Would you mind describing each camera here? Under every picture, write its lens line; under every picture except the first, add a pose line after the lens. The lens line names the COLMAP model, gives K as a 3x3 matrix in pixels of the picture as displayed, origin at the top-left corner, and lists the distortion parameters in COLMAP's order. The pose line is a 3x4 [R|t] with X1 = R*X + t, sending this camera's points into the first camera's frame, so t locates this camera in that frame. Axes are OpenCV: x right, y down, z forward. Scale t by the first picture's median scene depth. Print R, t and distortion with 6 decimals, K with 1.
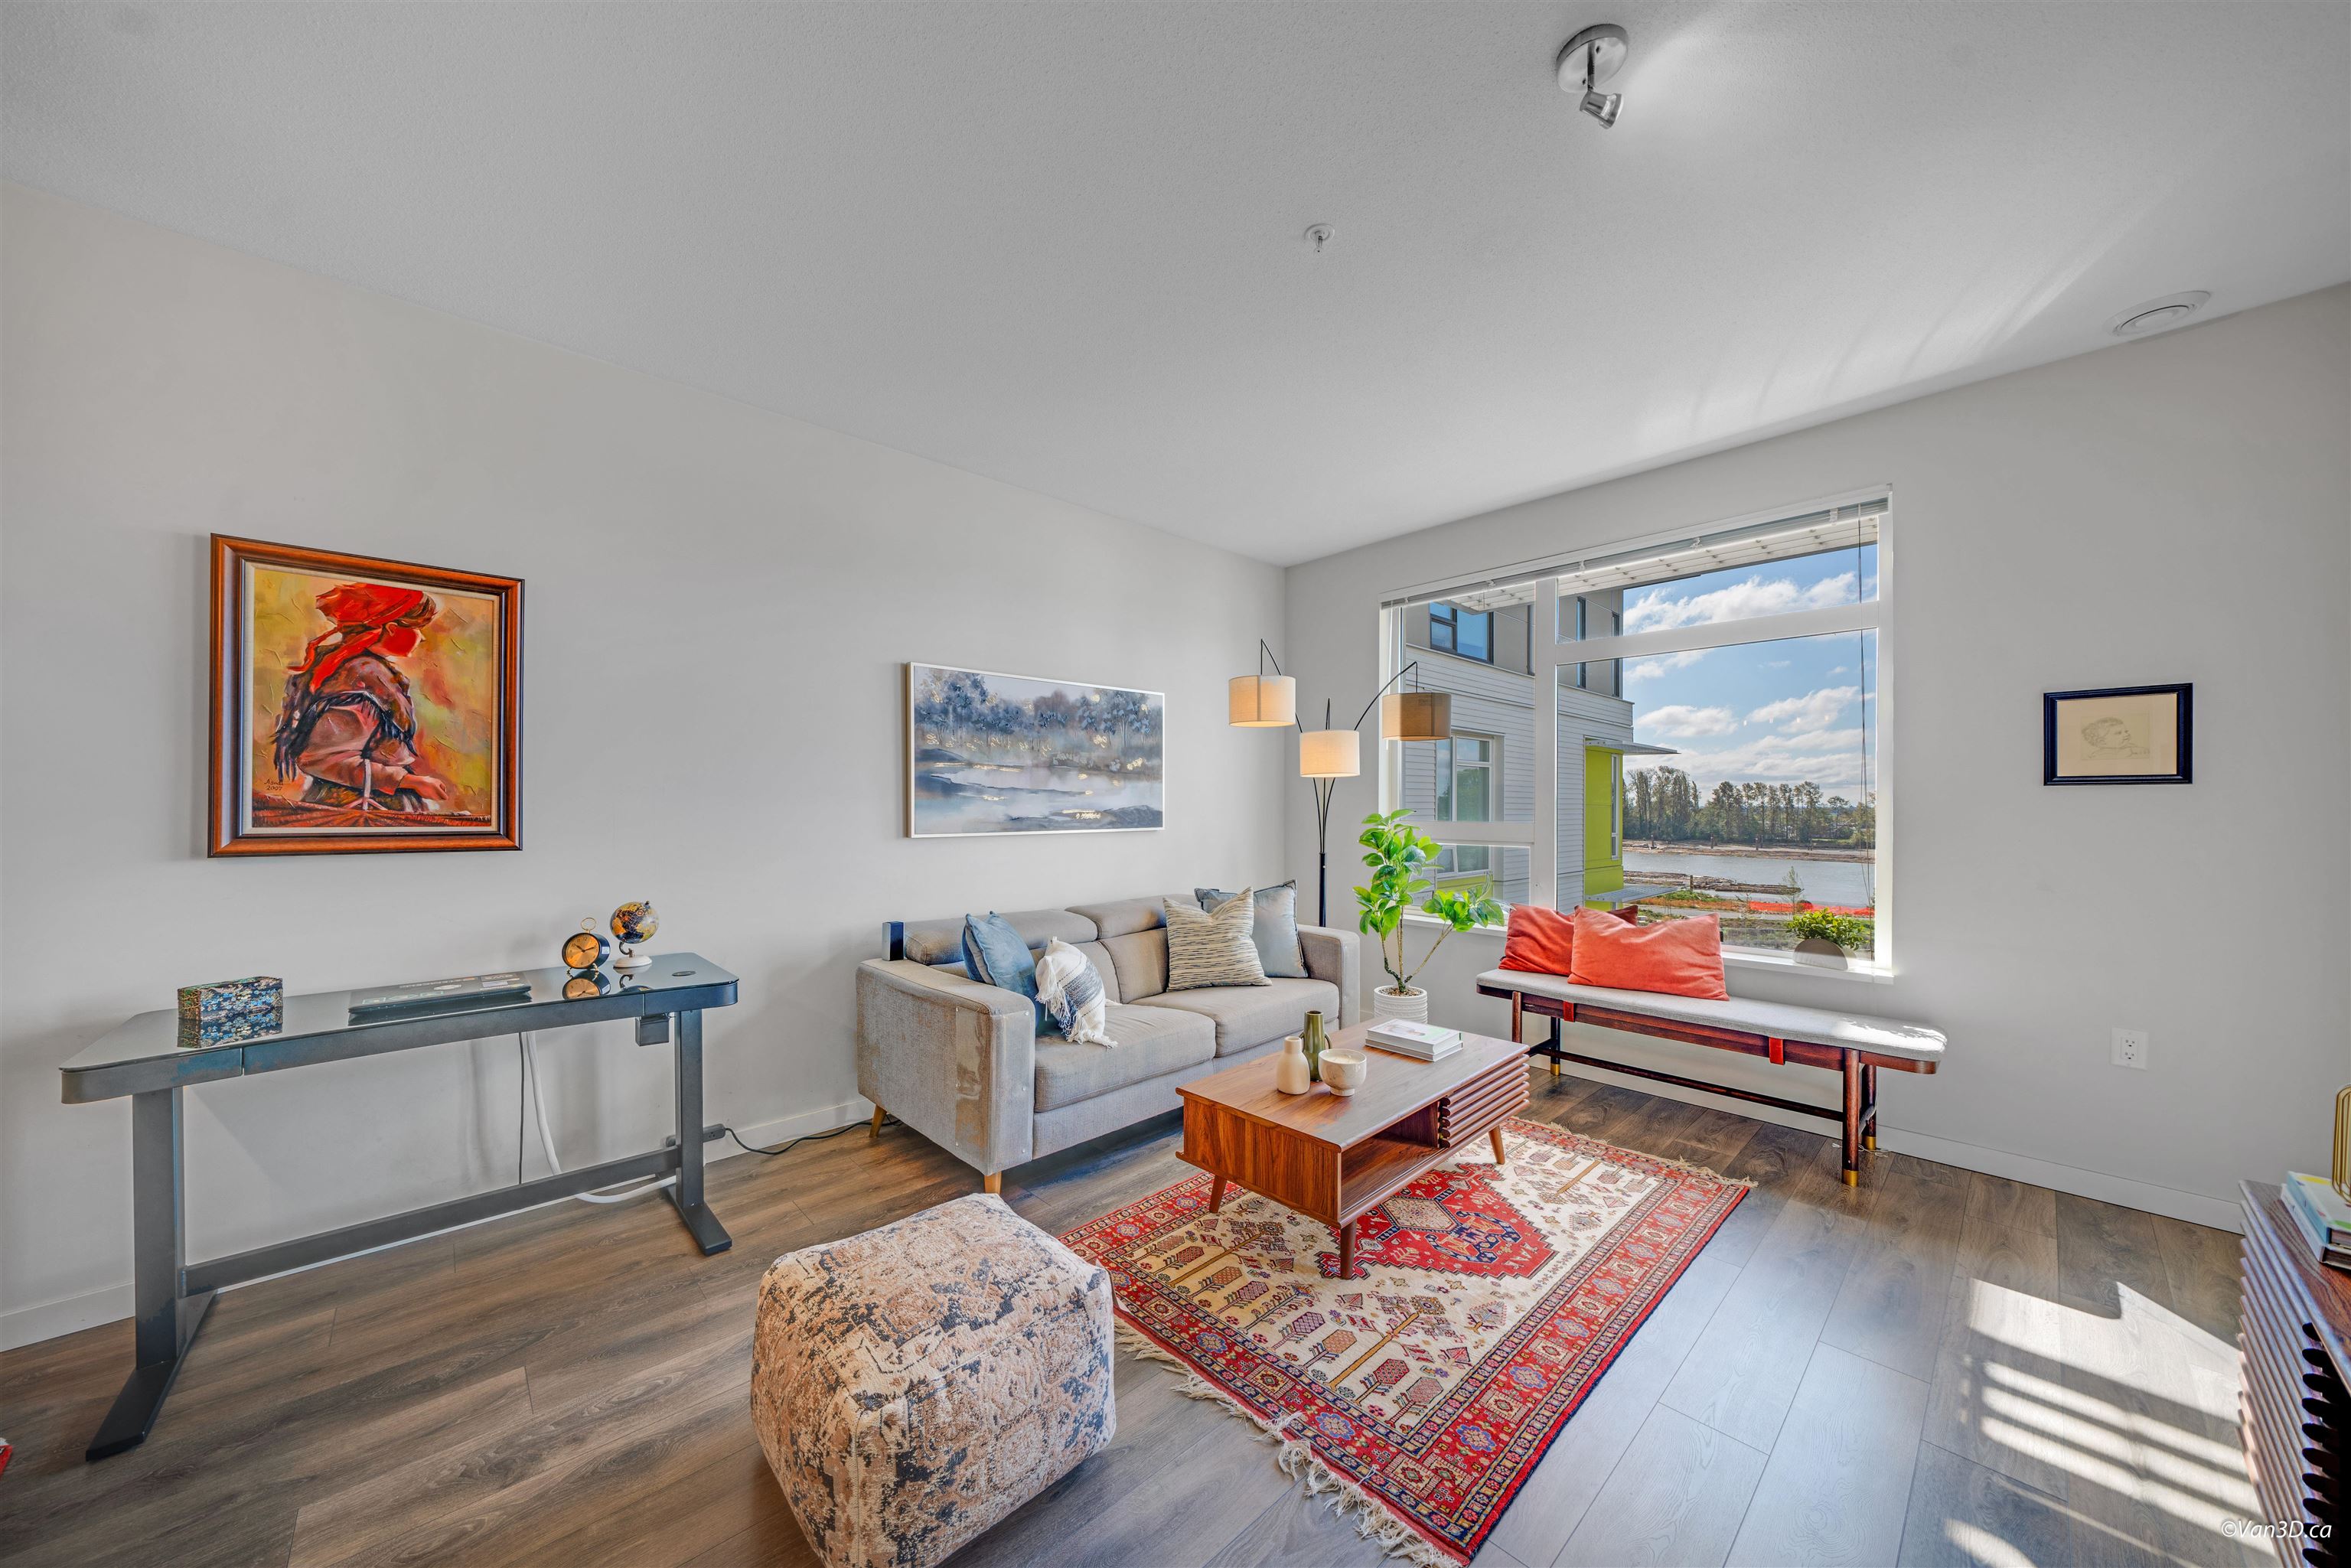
lens RADIAL K [[800.4, 0, 1156.1], [0, 800.4, 805.1], [0, 0, 1]] dist [-0.002312, -0.000878]
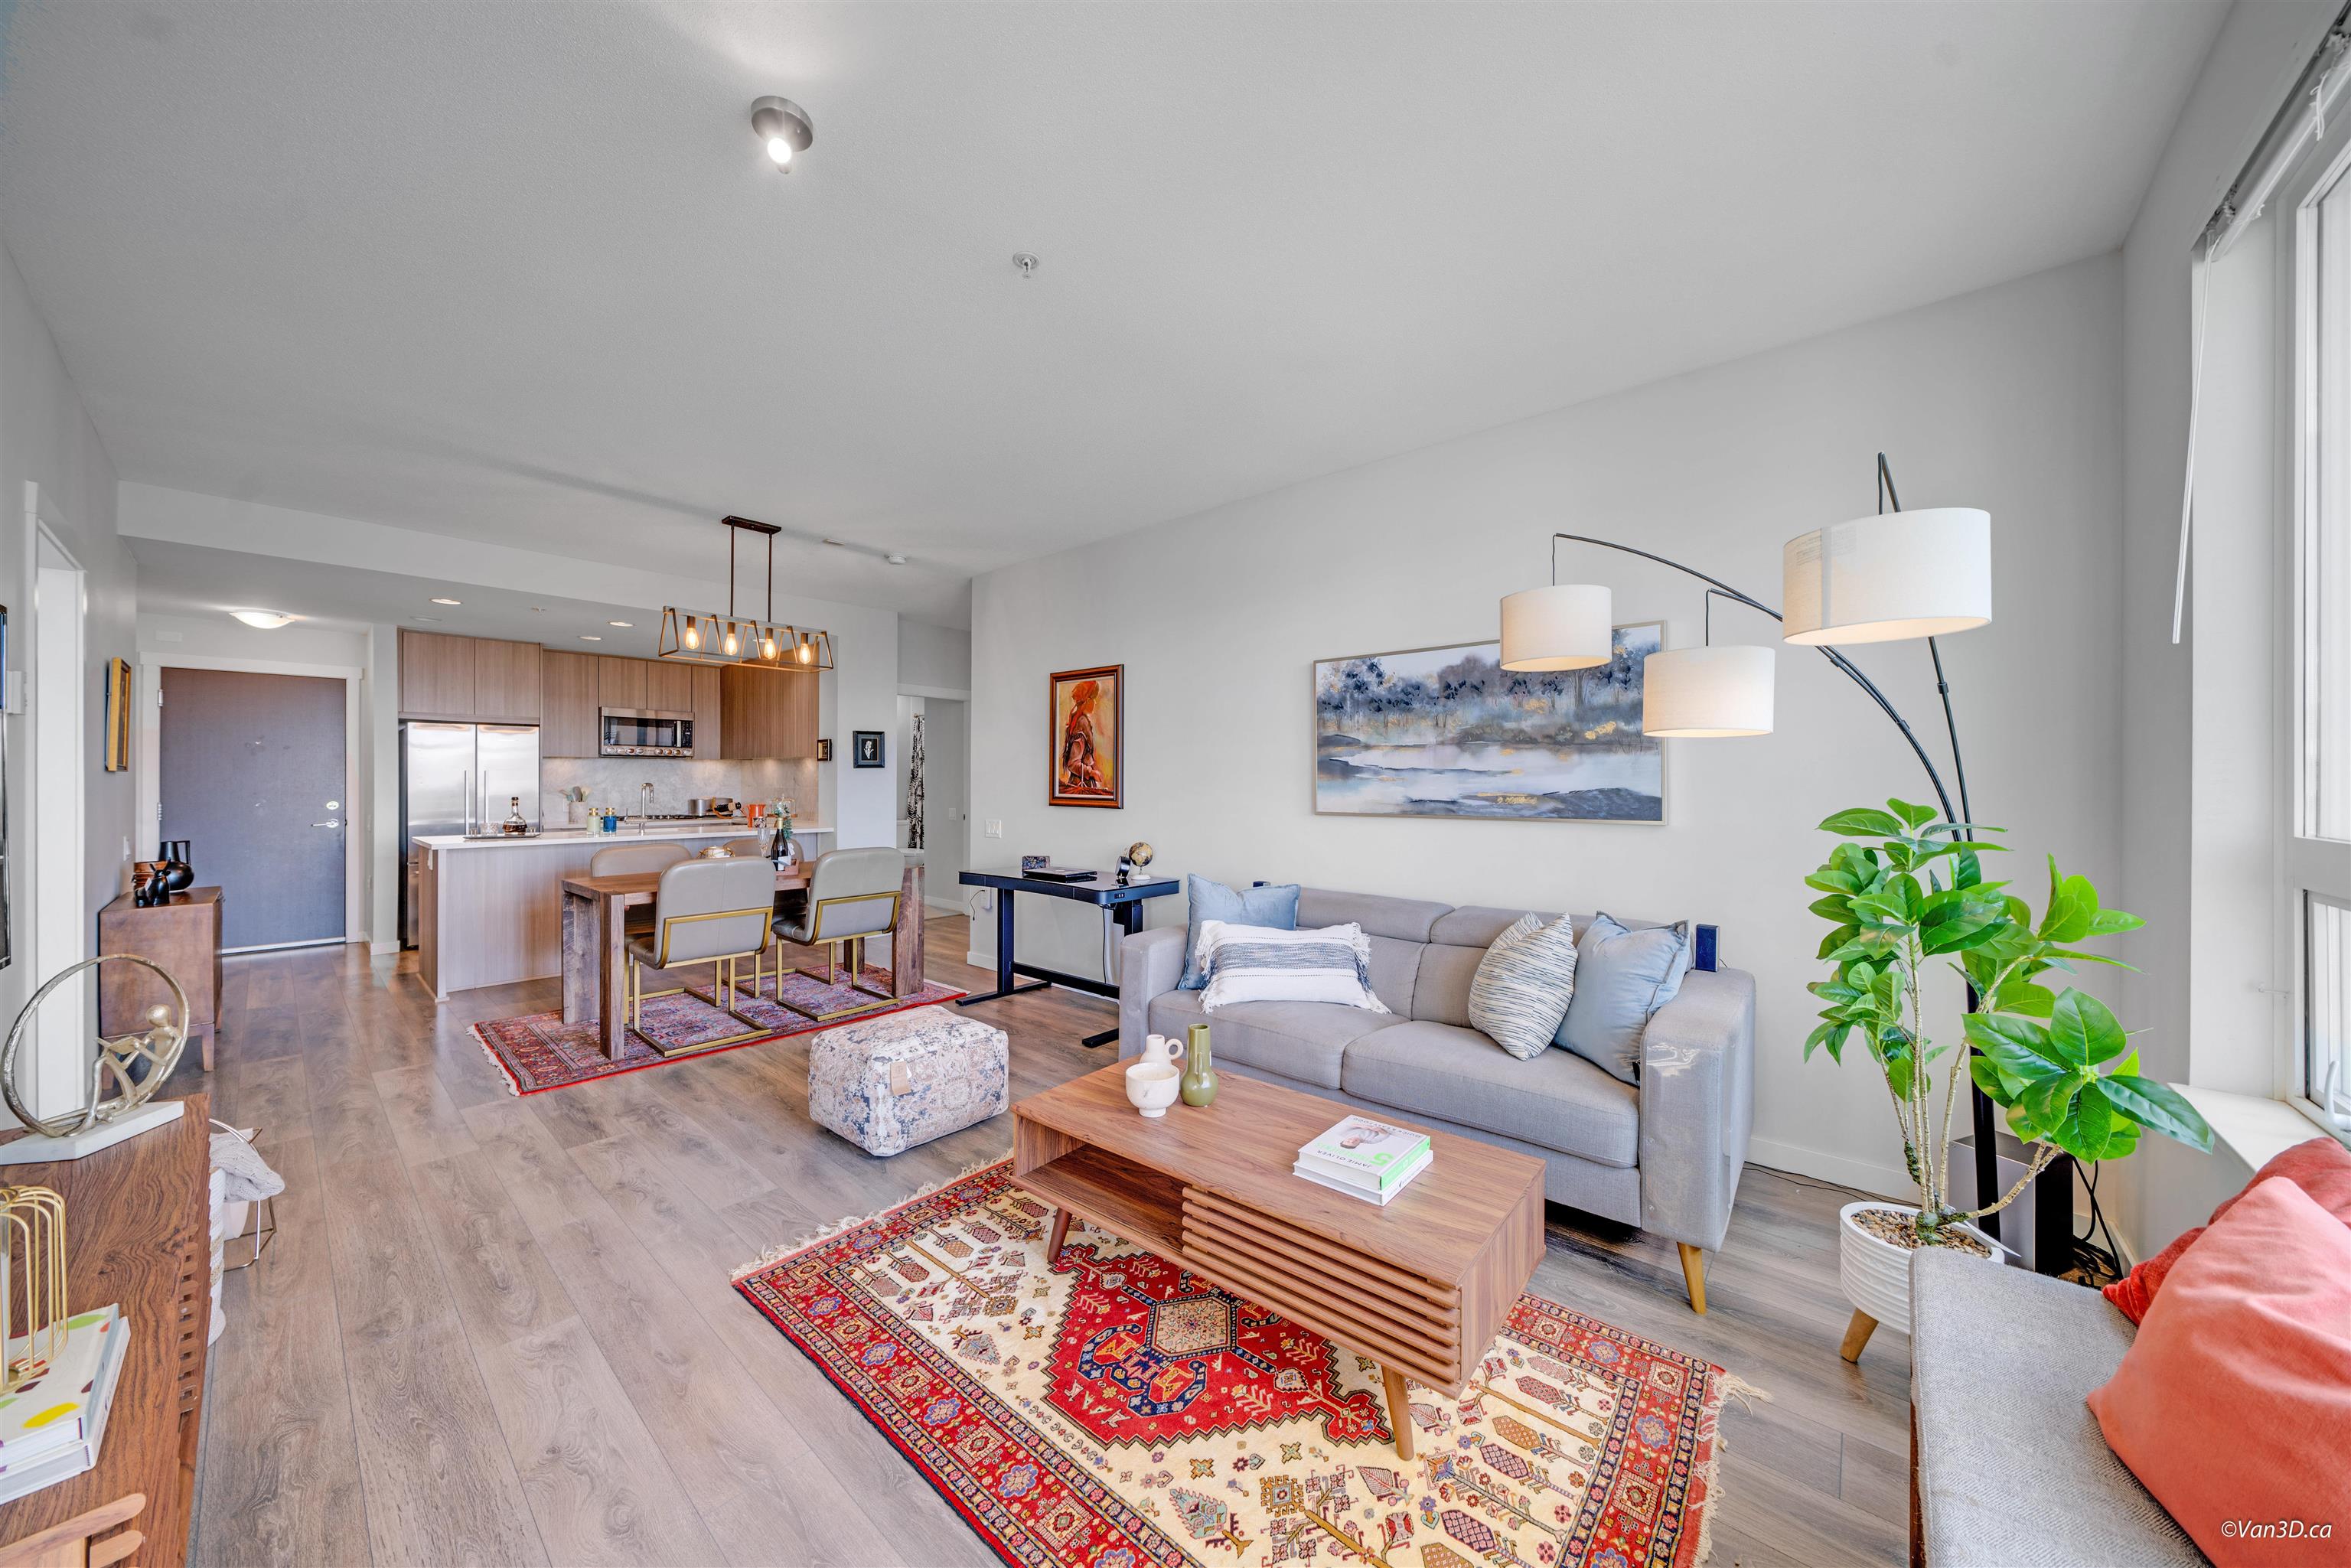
lens RADIAL K [[800.4, 0, 1163.2], [0, 800.4, 784.0], [0, 0, 1]] dist [-0.002312, -0.000878]
pose [[0.115277, -0.000109, -0.993333, 1.156482], [-0.005761, 0.999983, -0.000778, -0.001064], [0.993317, 0.005812, 0.115275, 0.948729]]
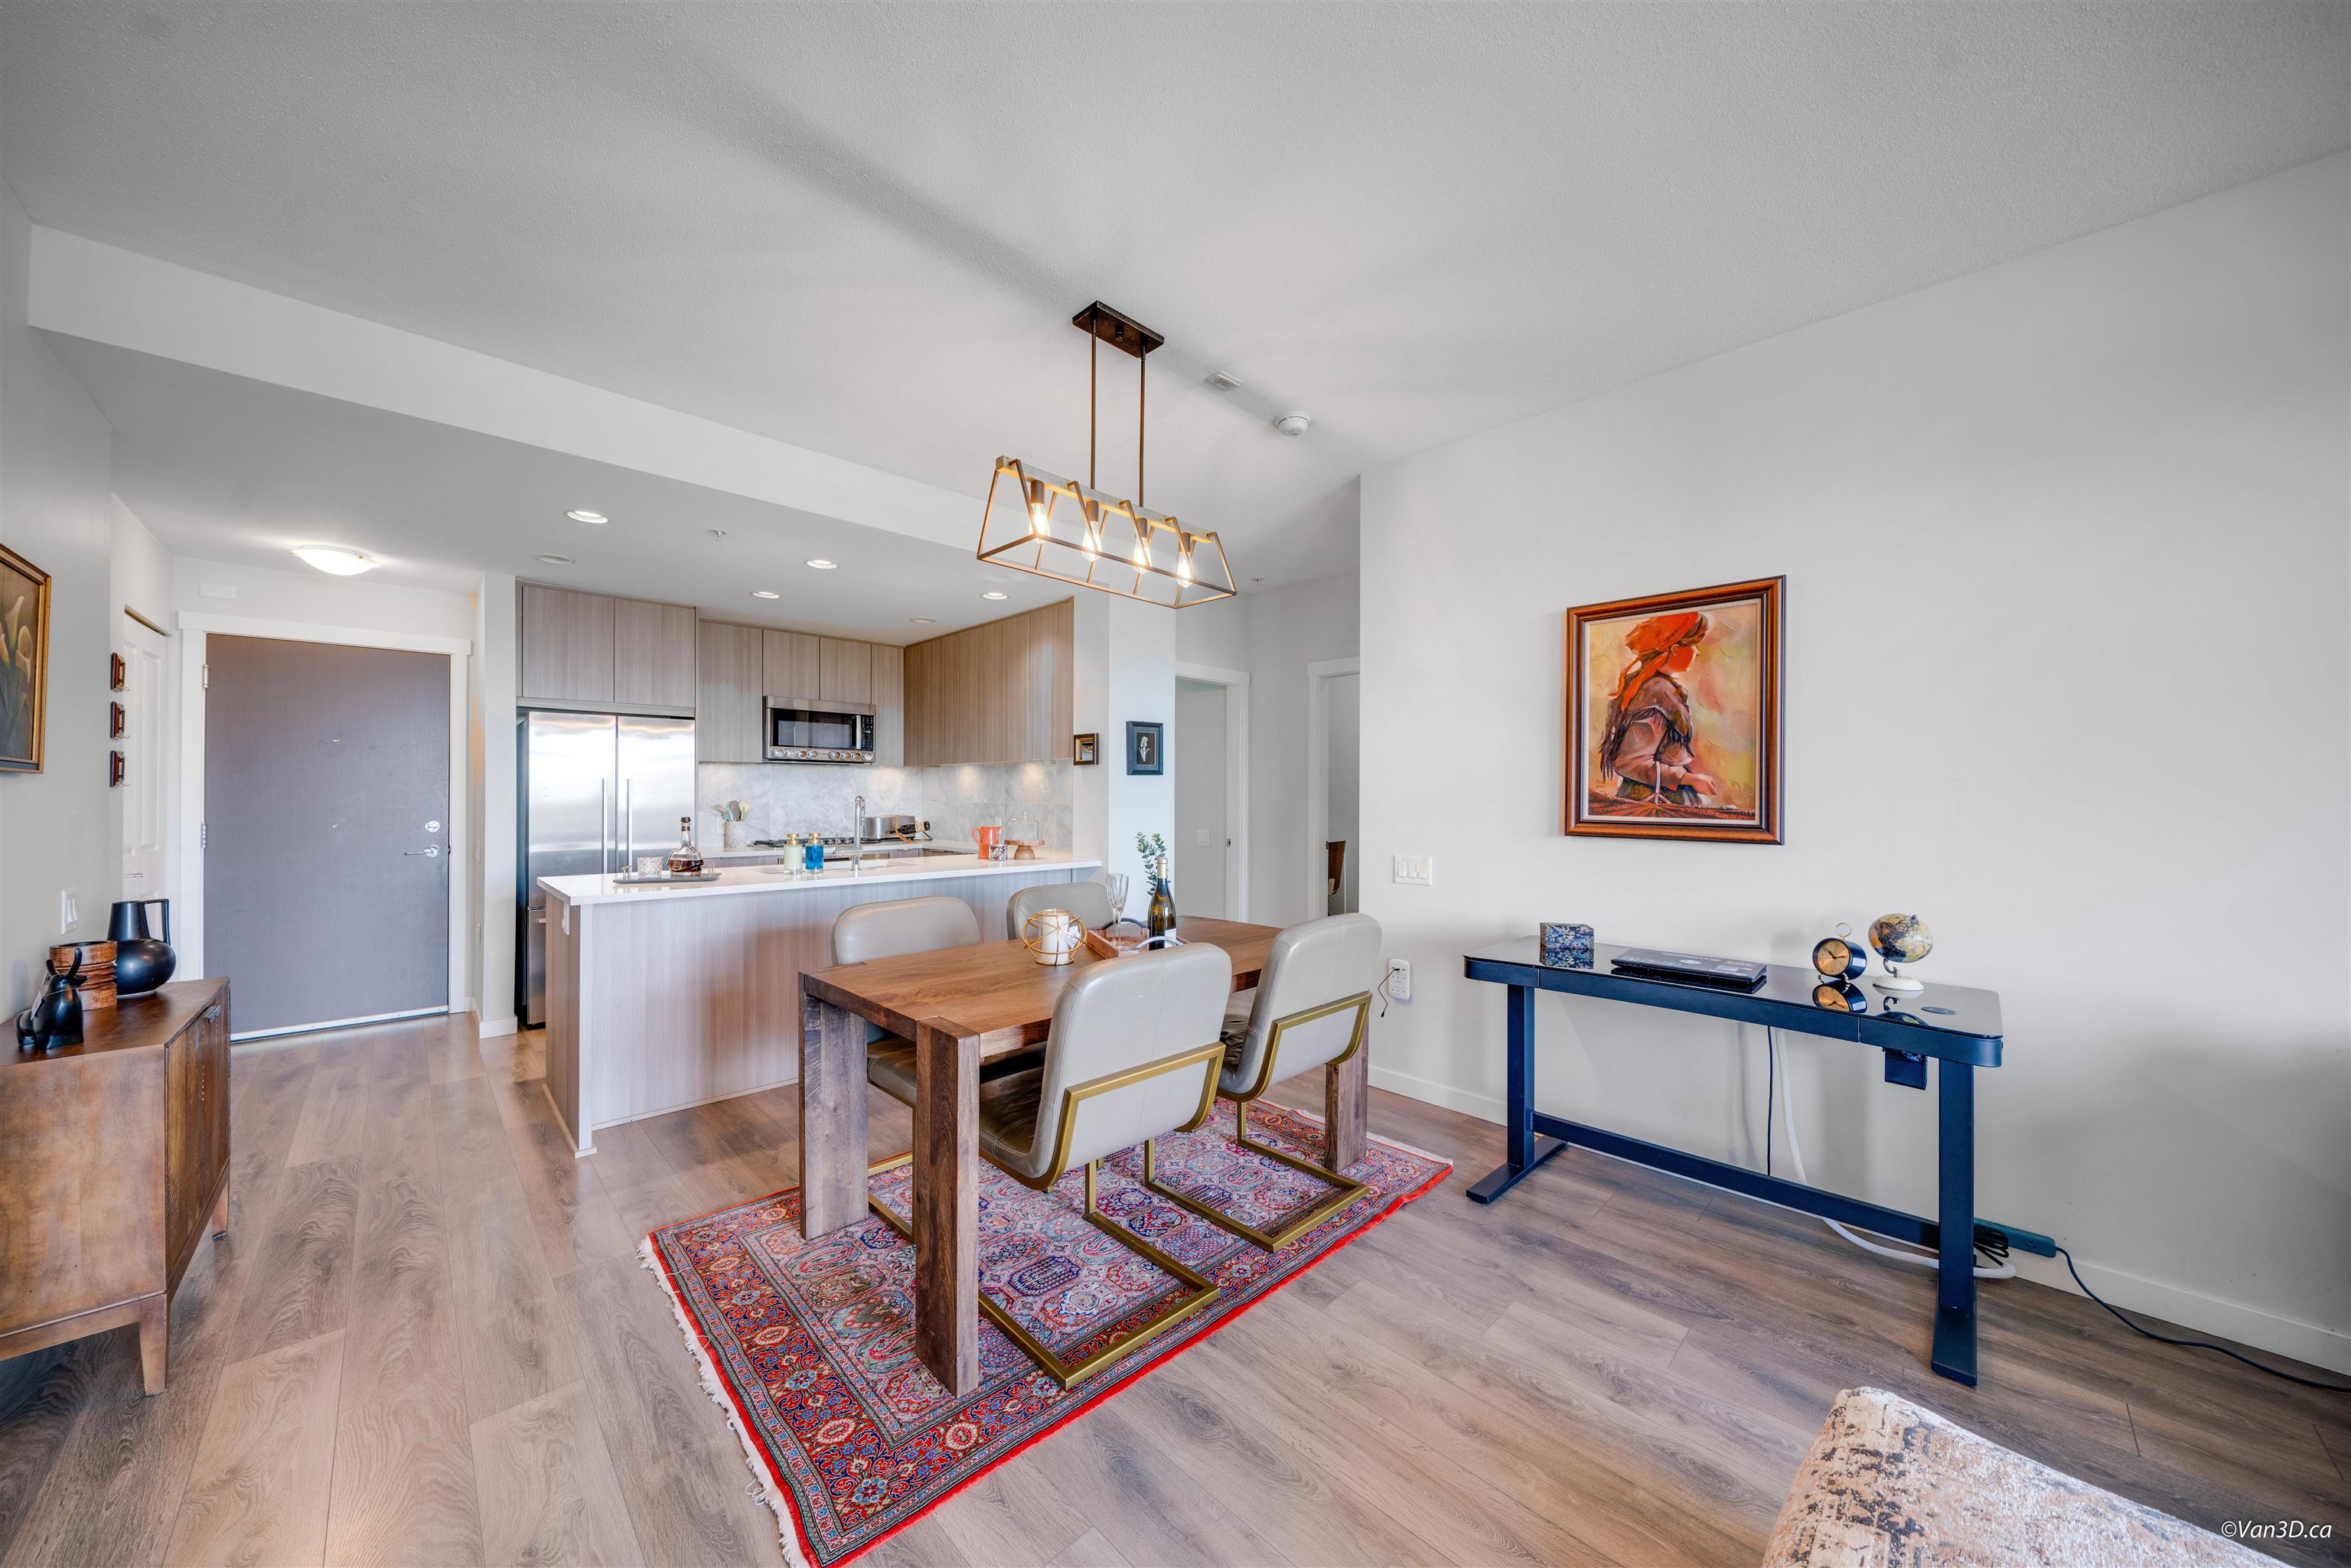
lens RADIAL K [[800.4, 0, 1165.2], [0, 800.4, 794.2], [0, 0, 1]] dist [-0.002312, -0.000878]
pose [[0.037787, -0.004035, -0.999278, 0.191852], [-0.006704, 0.999968, -0.004292, 0.002219], [0.999263, 0.006862, 0.037758, 0.203179]]
